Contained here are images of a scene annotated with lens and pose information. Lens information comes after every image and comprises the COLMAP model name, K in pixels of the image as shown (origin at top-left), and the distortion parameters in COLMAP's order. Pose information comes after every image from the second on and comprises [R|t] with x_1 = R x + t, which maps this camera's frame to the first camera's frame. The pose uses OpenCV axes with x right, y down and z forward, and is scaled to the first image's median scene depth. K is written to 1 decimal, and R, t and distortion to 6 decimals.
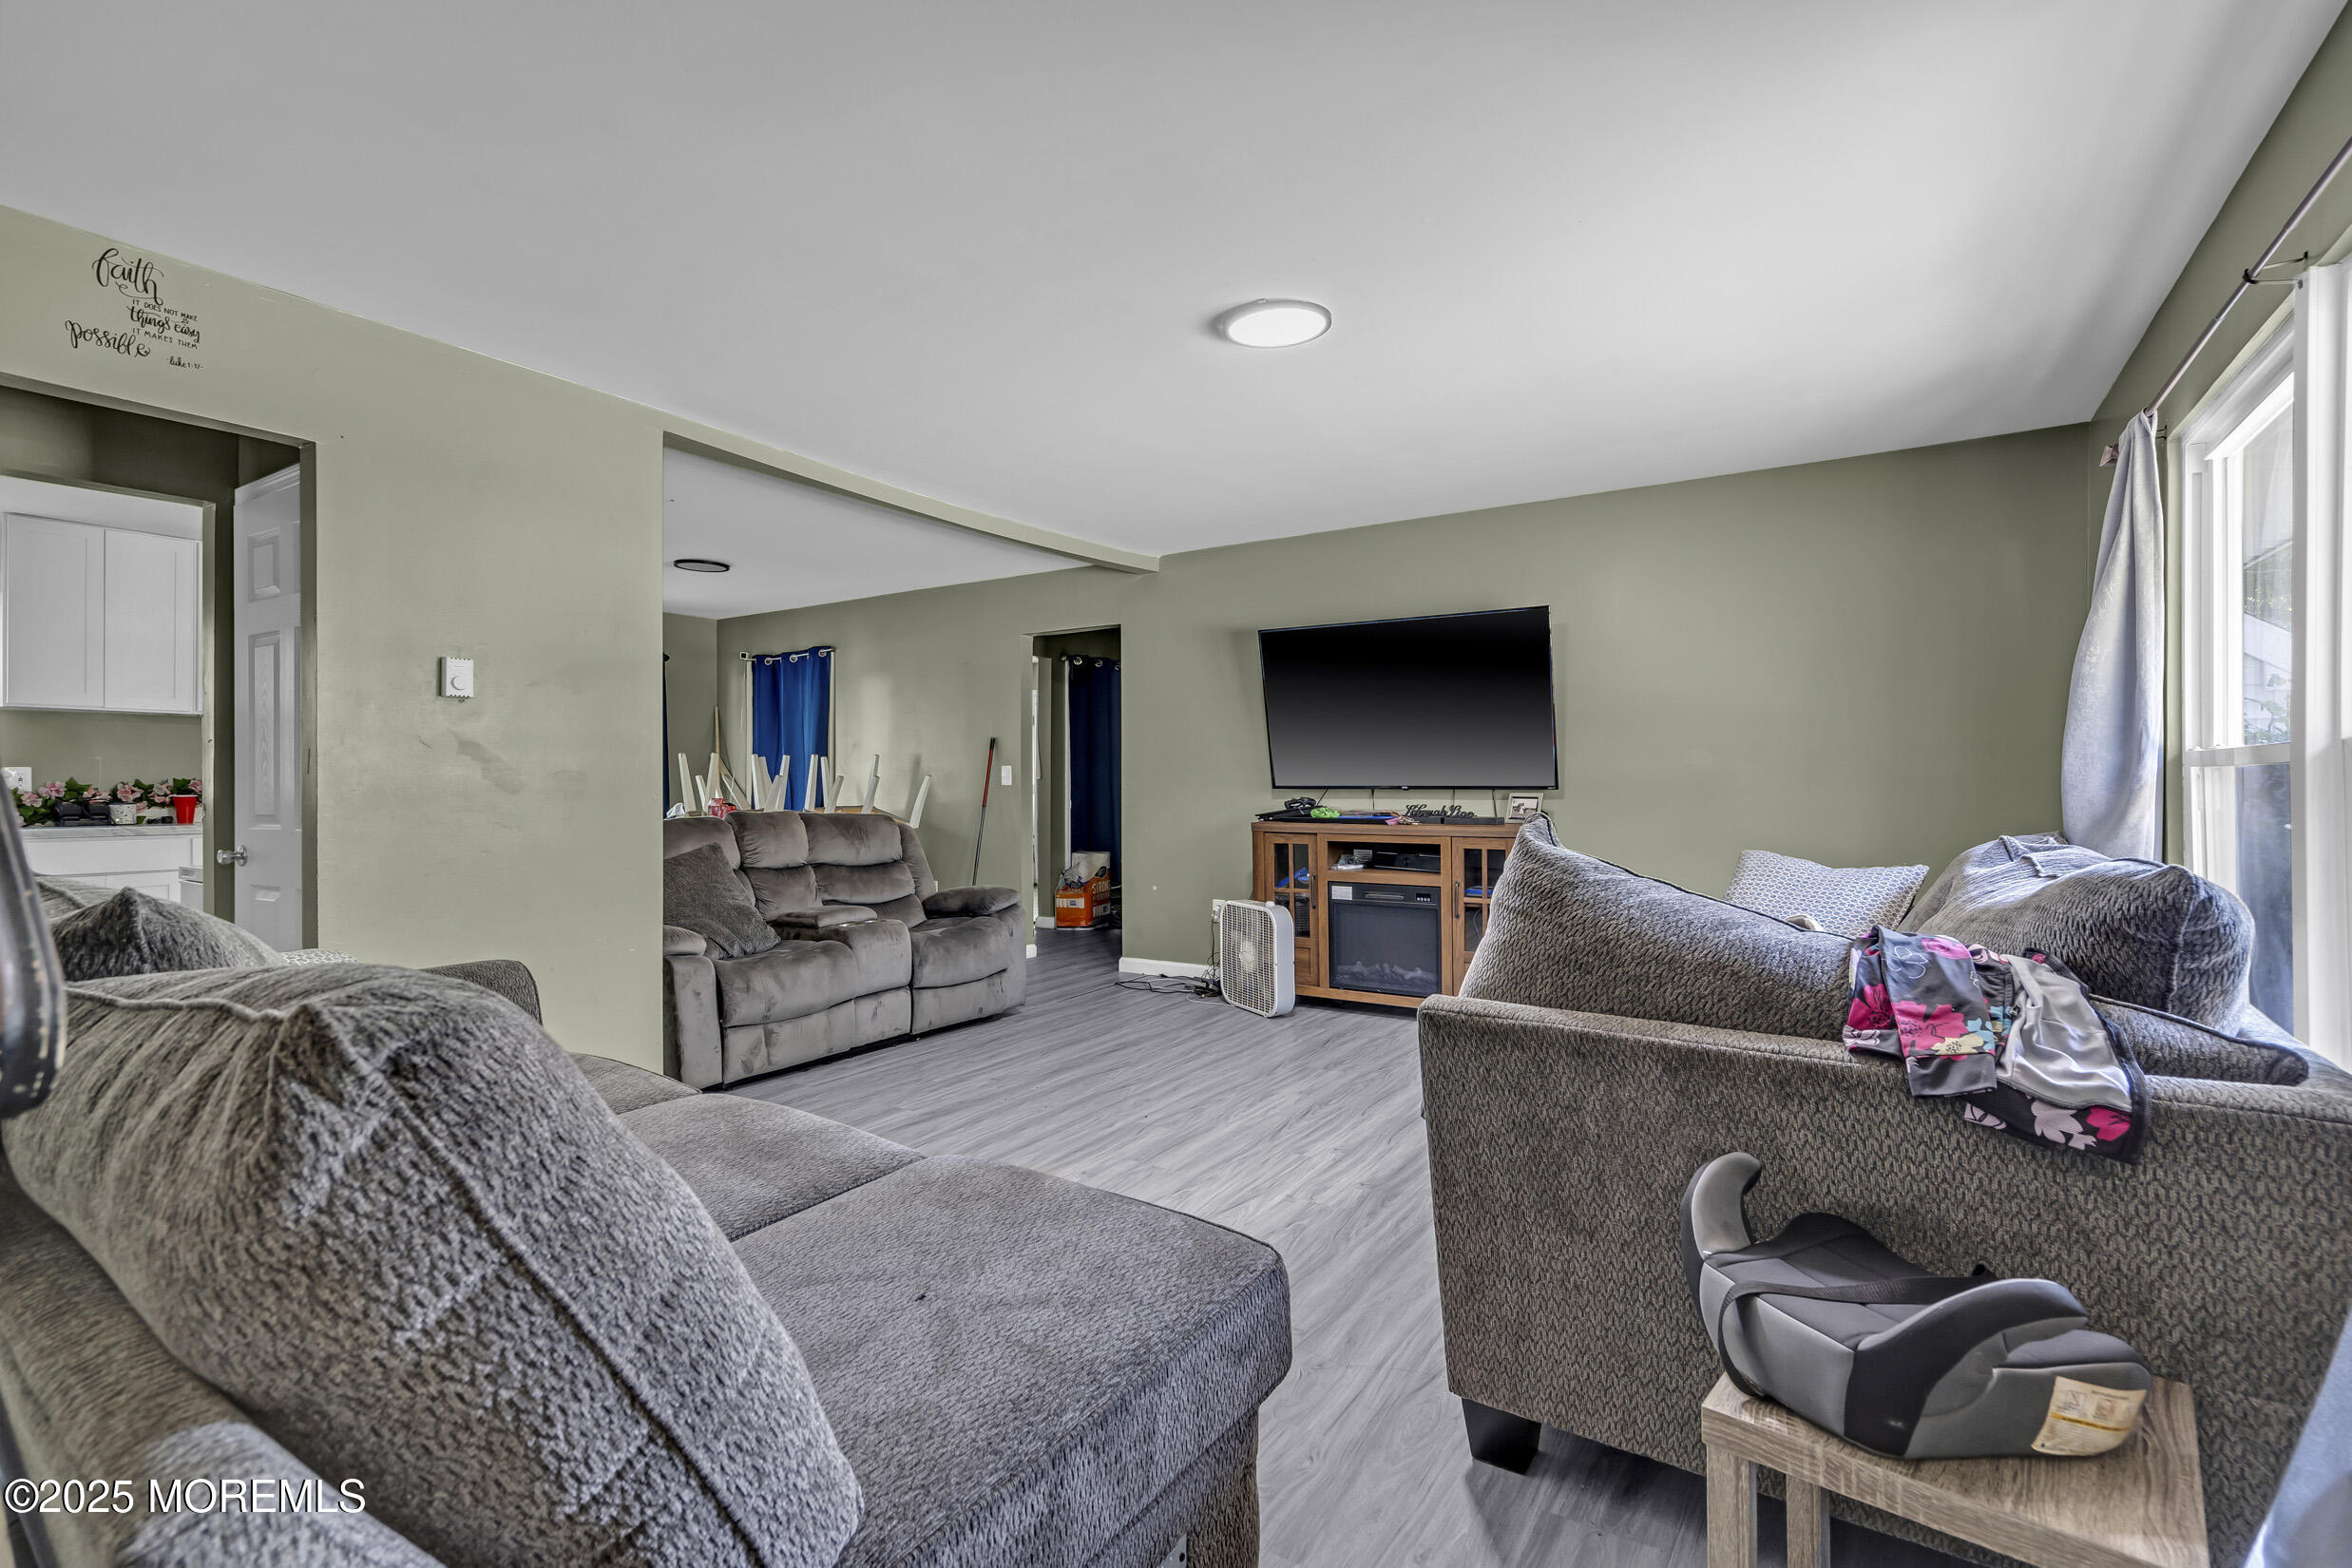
lens RADIAL K [[1069.9, 0, 1180.7], [0, 1069.9, 776.5], [0, 0, 1]] dist [0.001151, -0.000175]
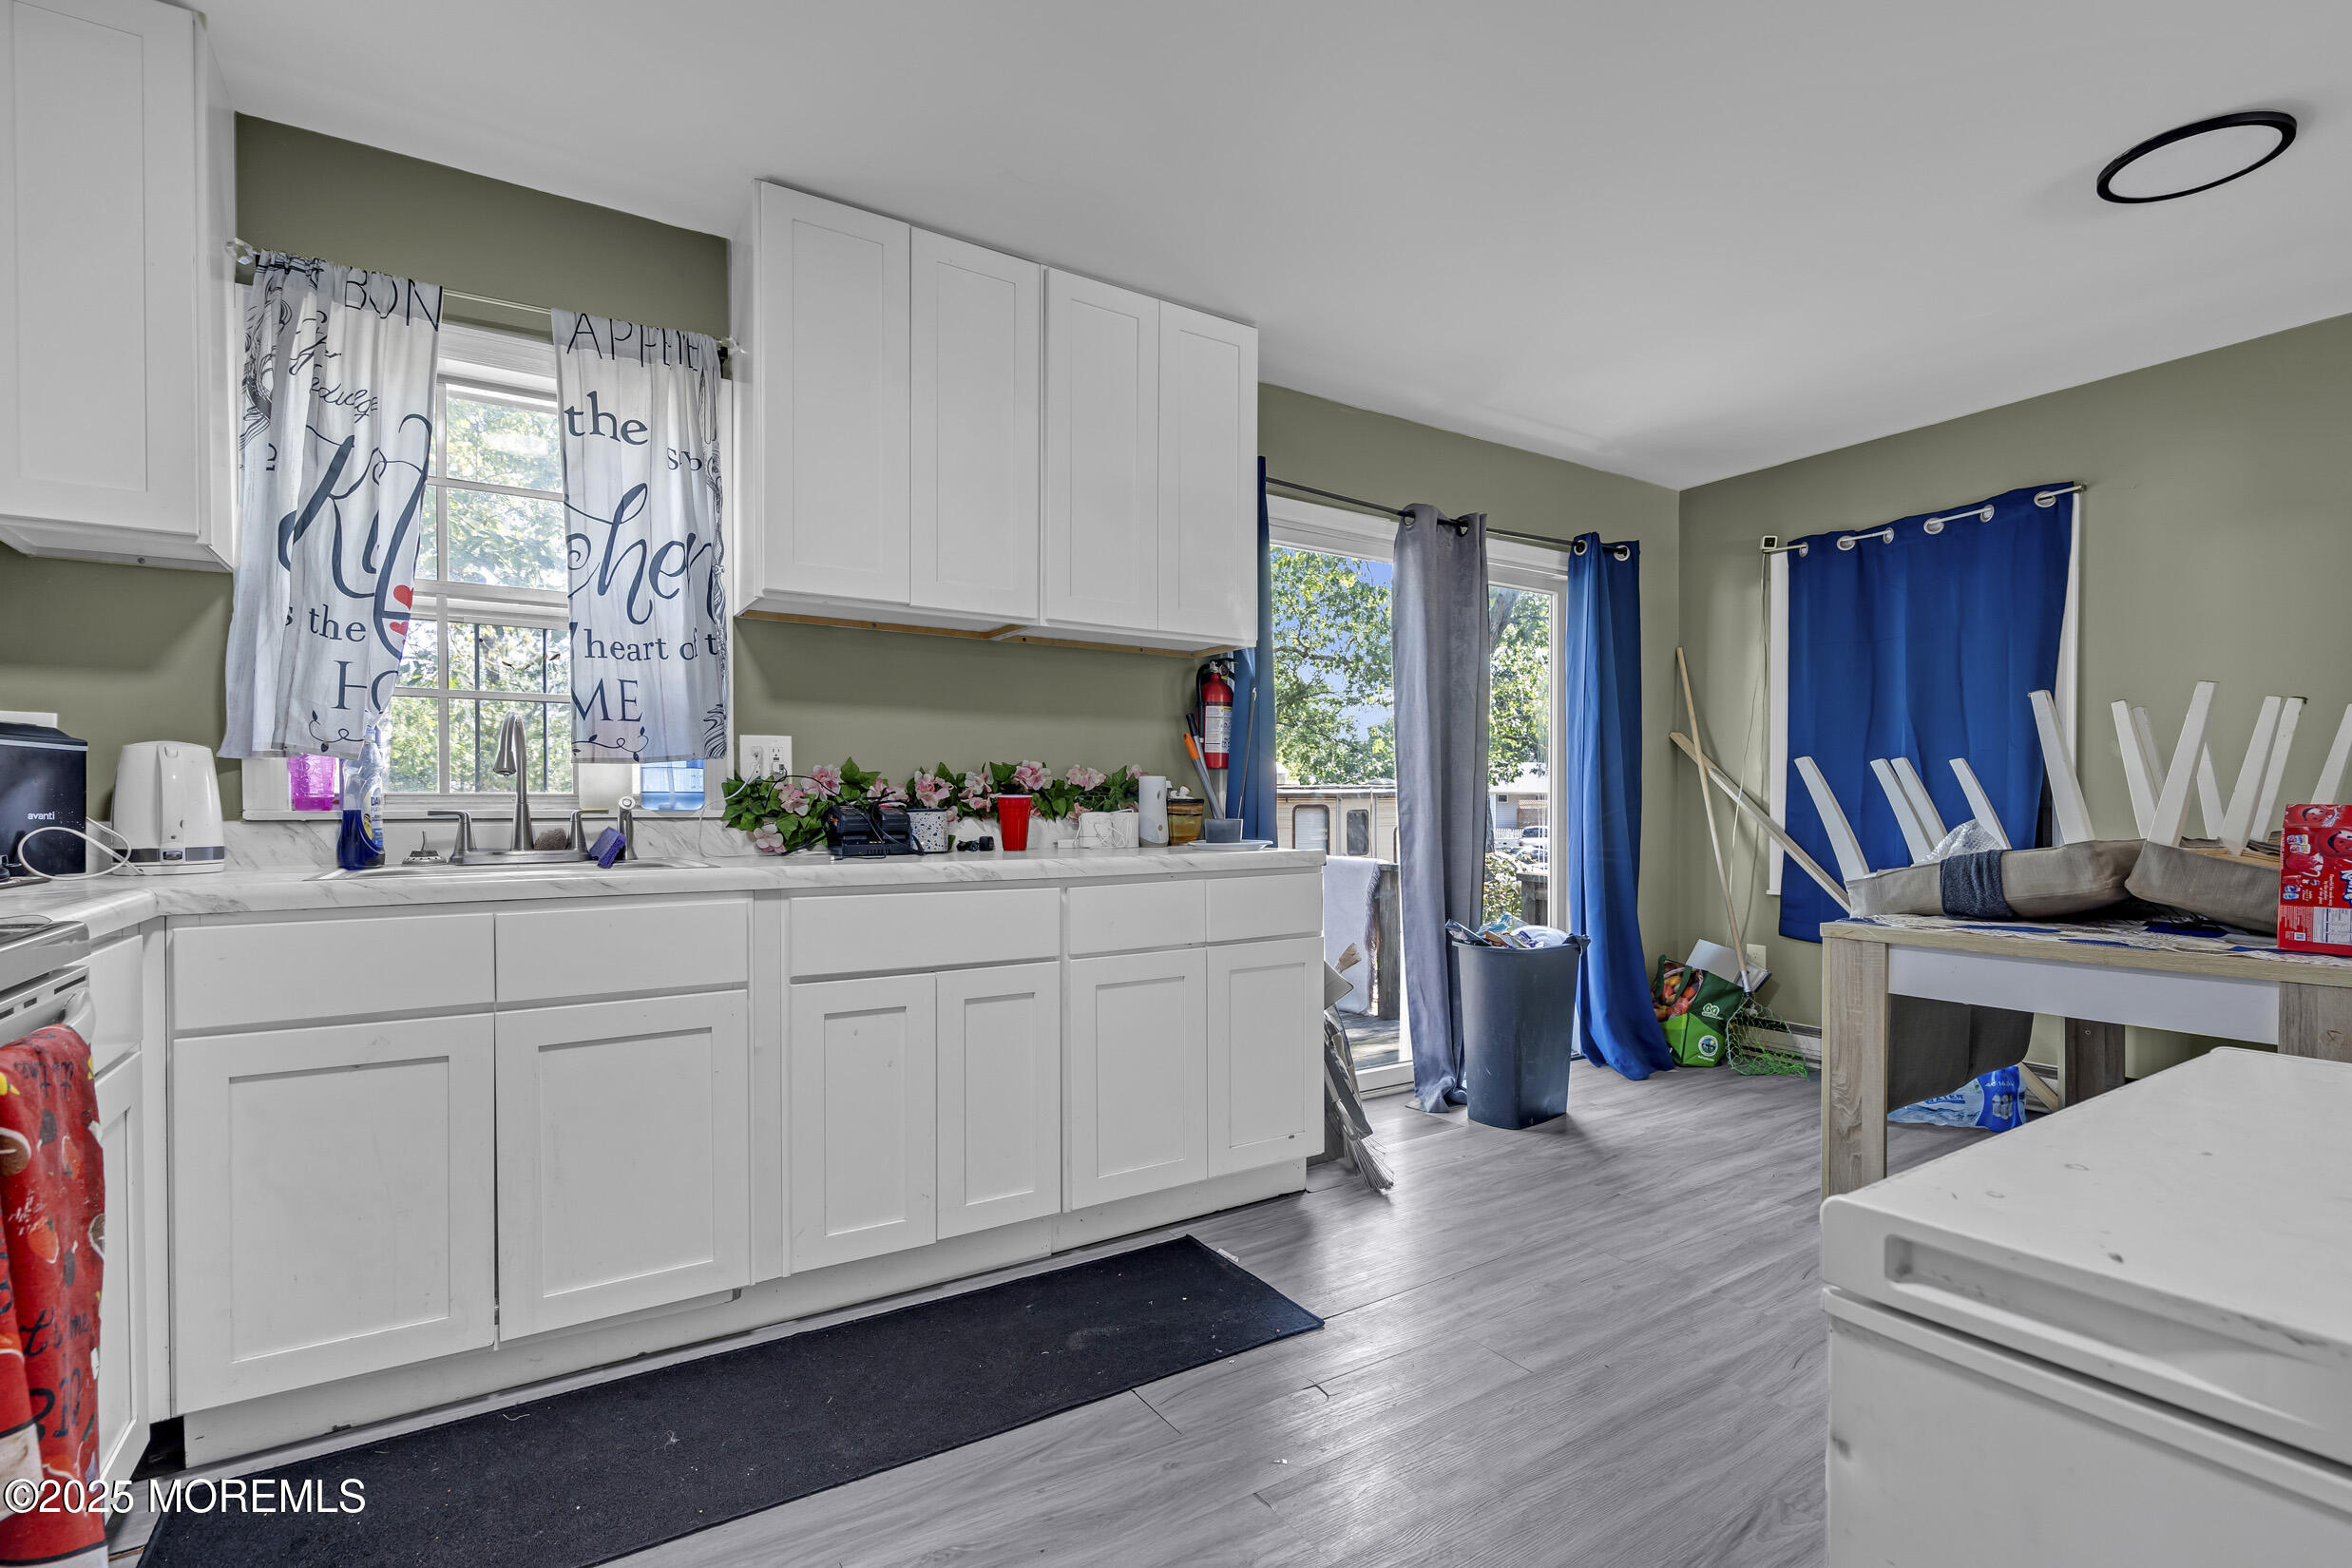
lens RADIAL K [[1069.9, 0, 1166.3], [0, 1069.9, 817.3], [0, 0, 1]] dist [0.001151, -0.000175]
pose [[0.905279, 0.009781, -0.424705, -0.635726], [-0.003688, 0.999878, 0.015167, 0.019488], [0.424801, -0.012164, 0.905205, 0.560776]]
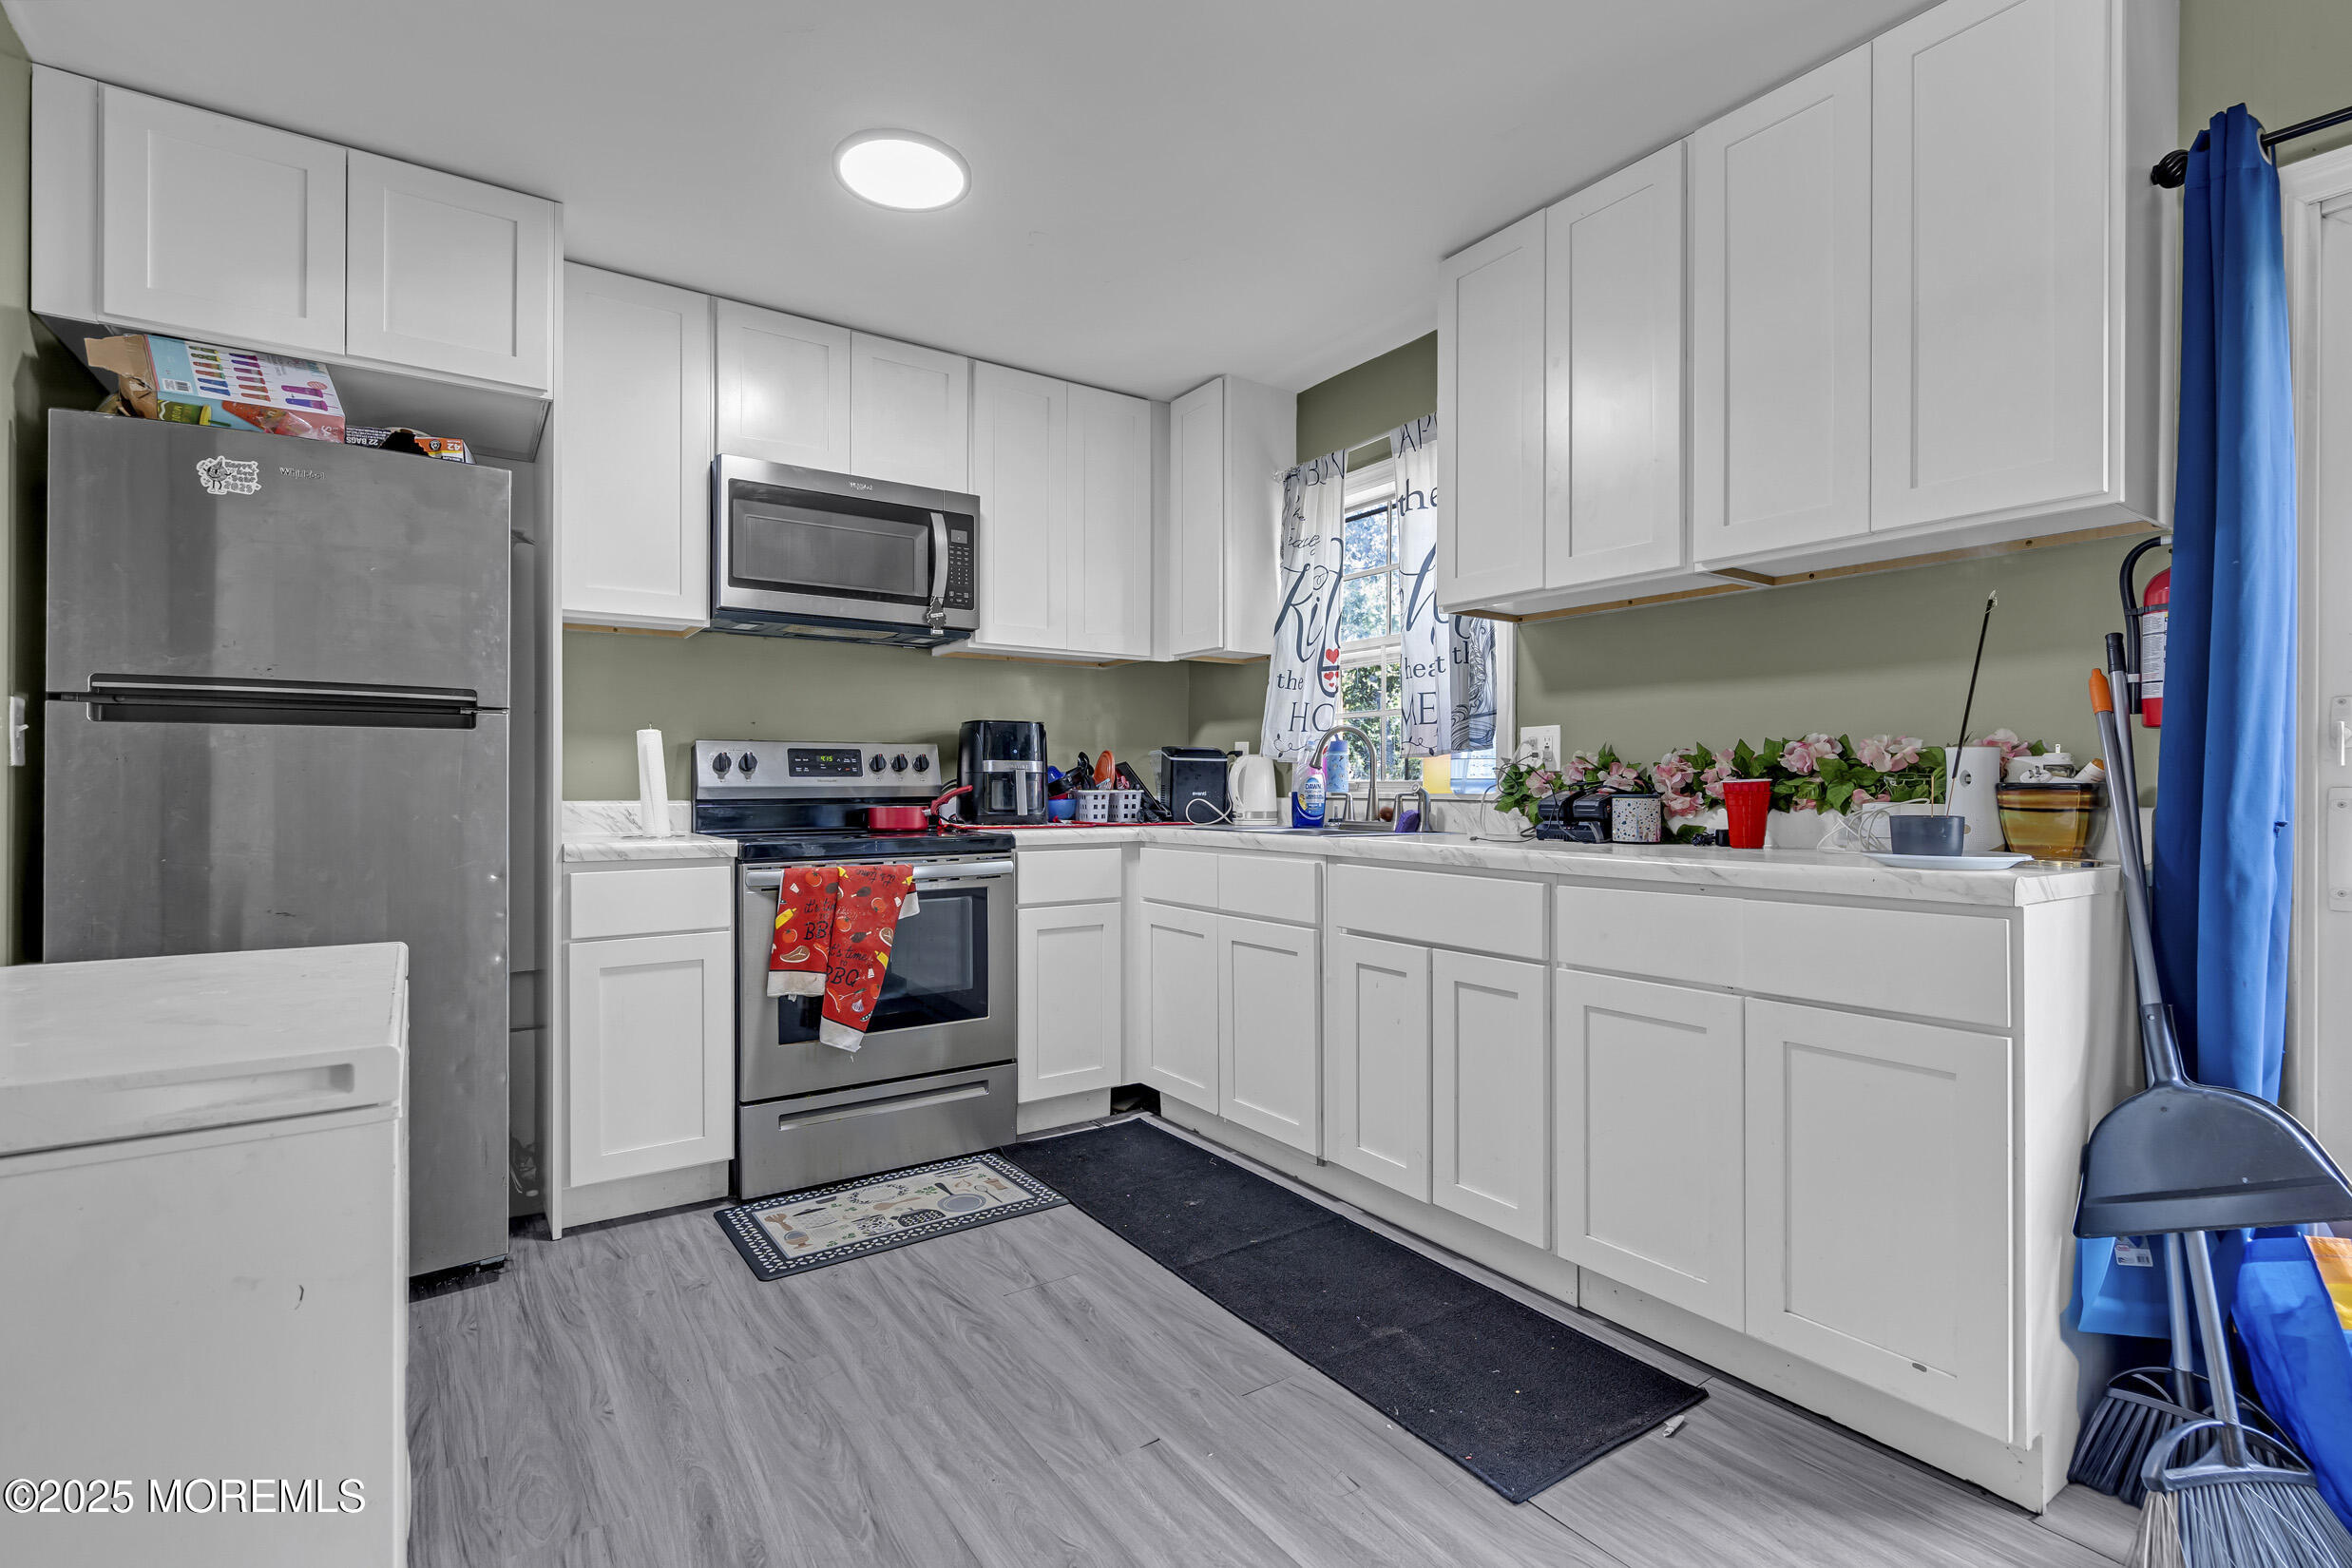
lens RADIAL K [[1069.9, 0, 1174.1], [0, 1069.9, 785.5], [0, 0, 1]] dist [0.001151, -0.000175]
pose [[-0.383269, -0.002088, -0.923635, -0.462272], [-0.004383, 0.999990, -0.000441, 0.020668], [0.923626, 0.003879, -0.383274, 0.934818]]
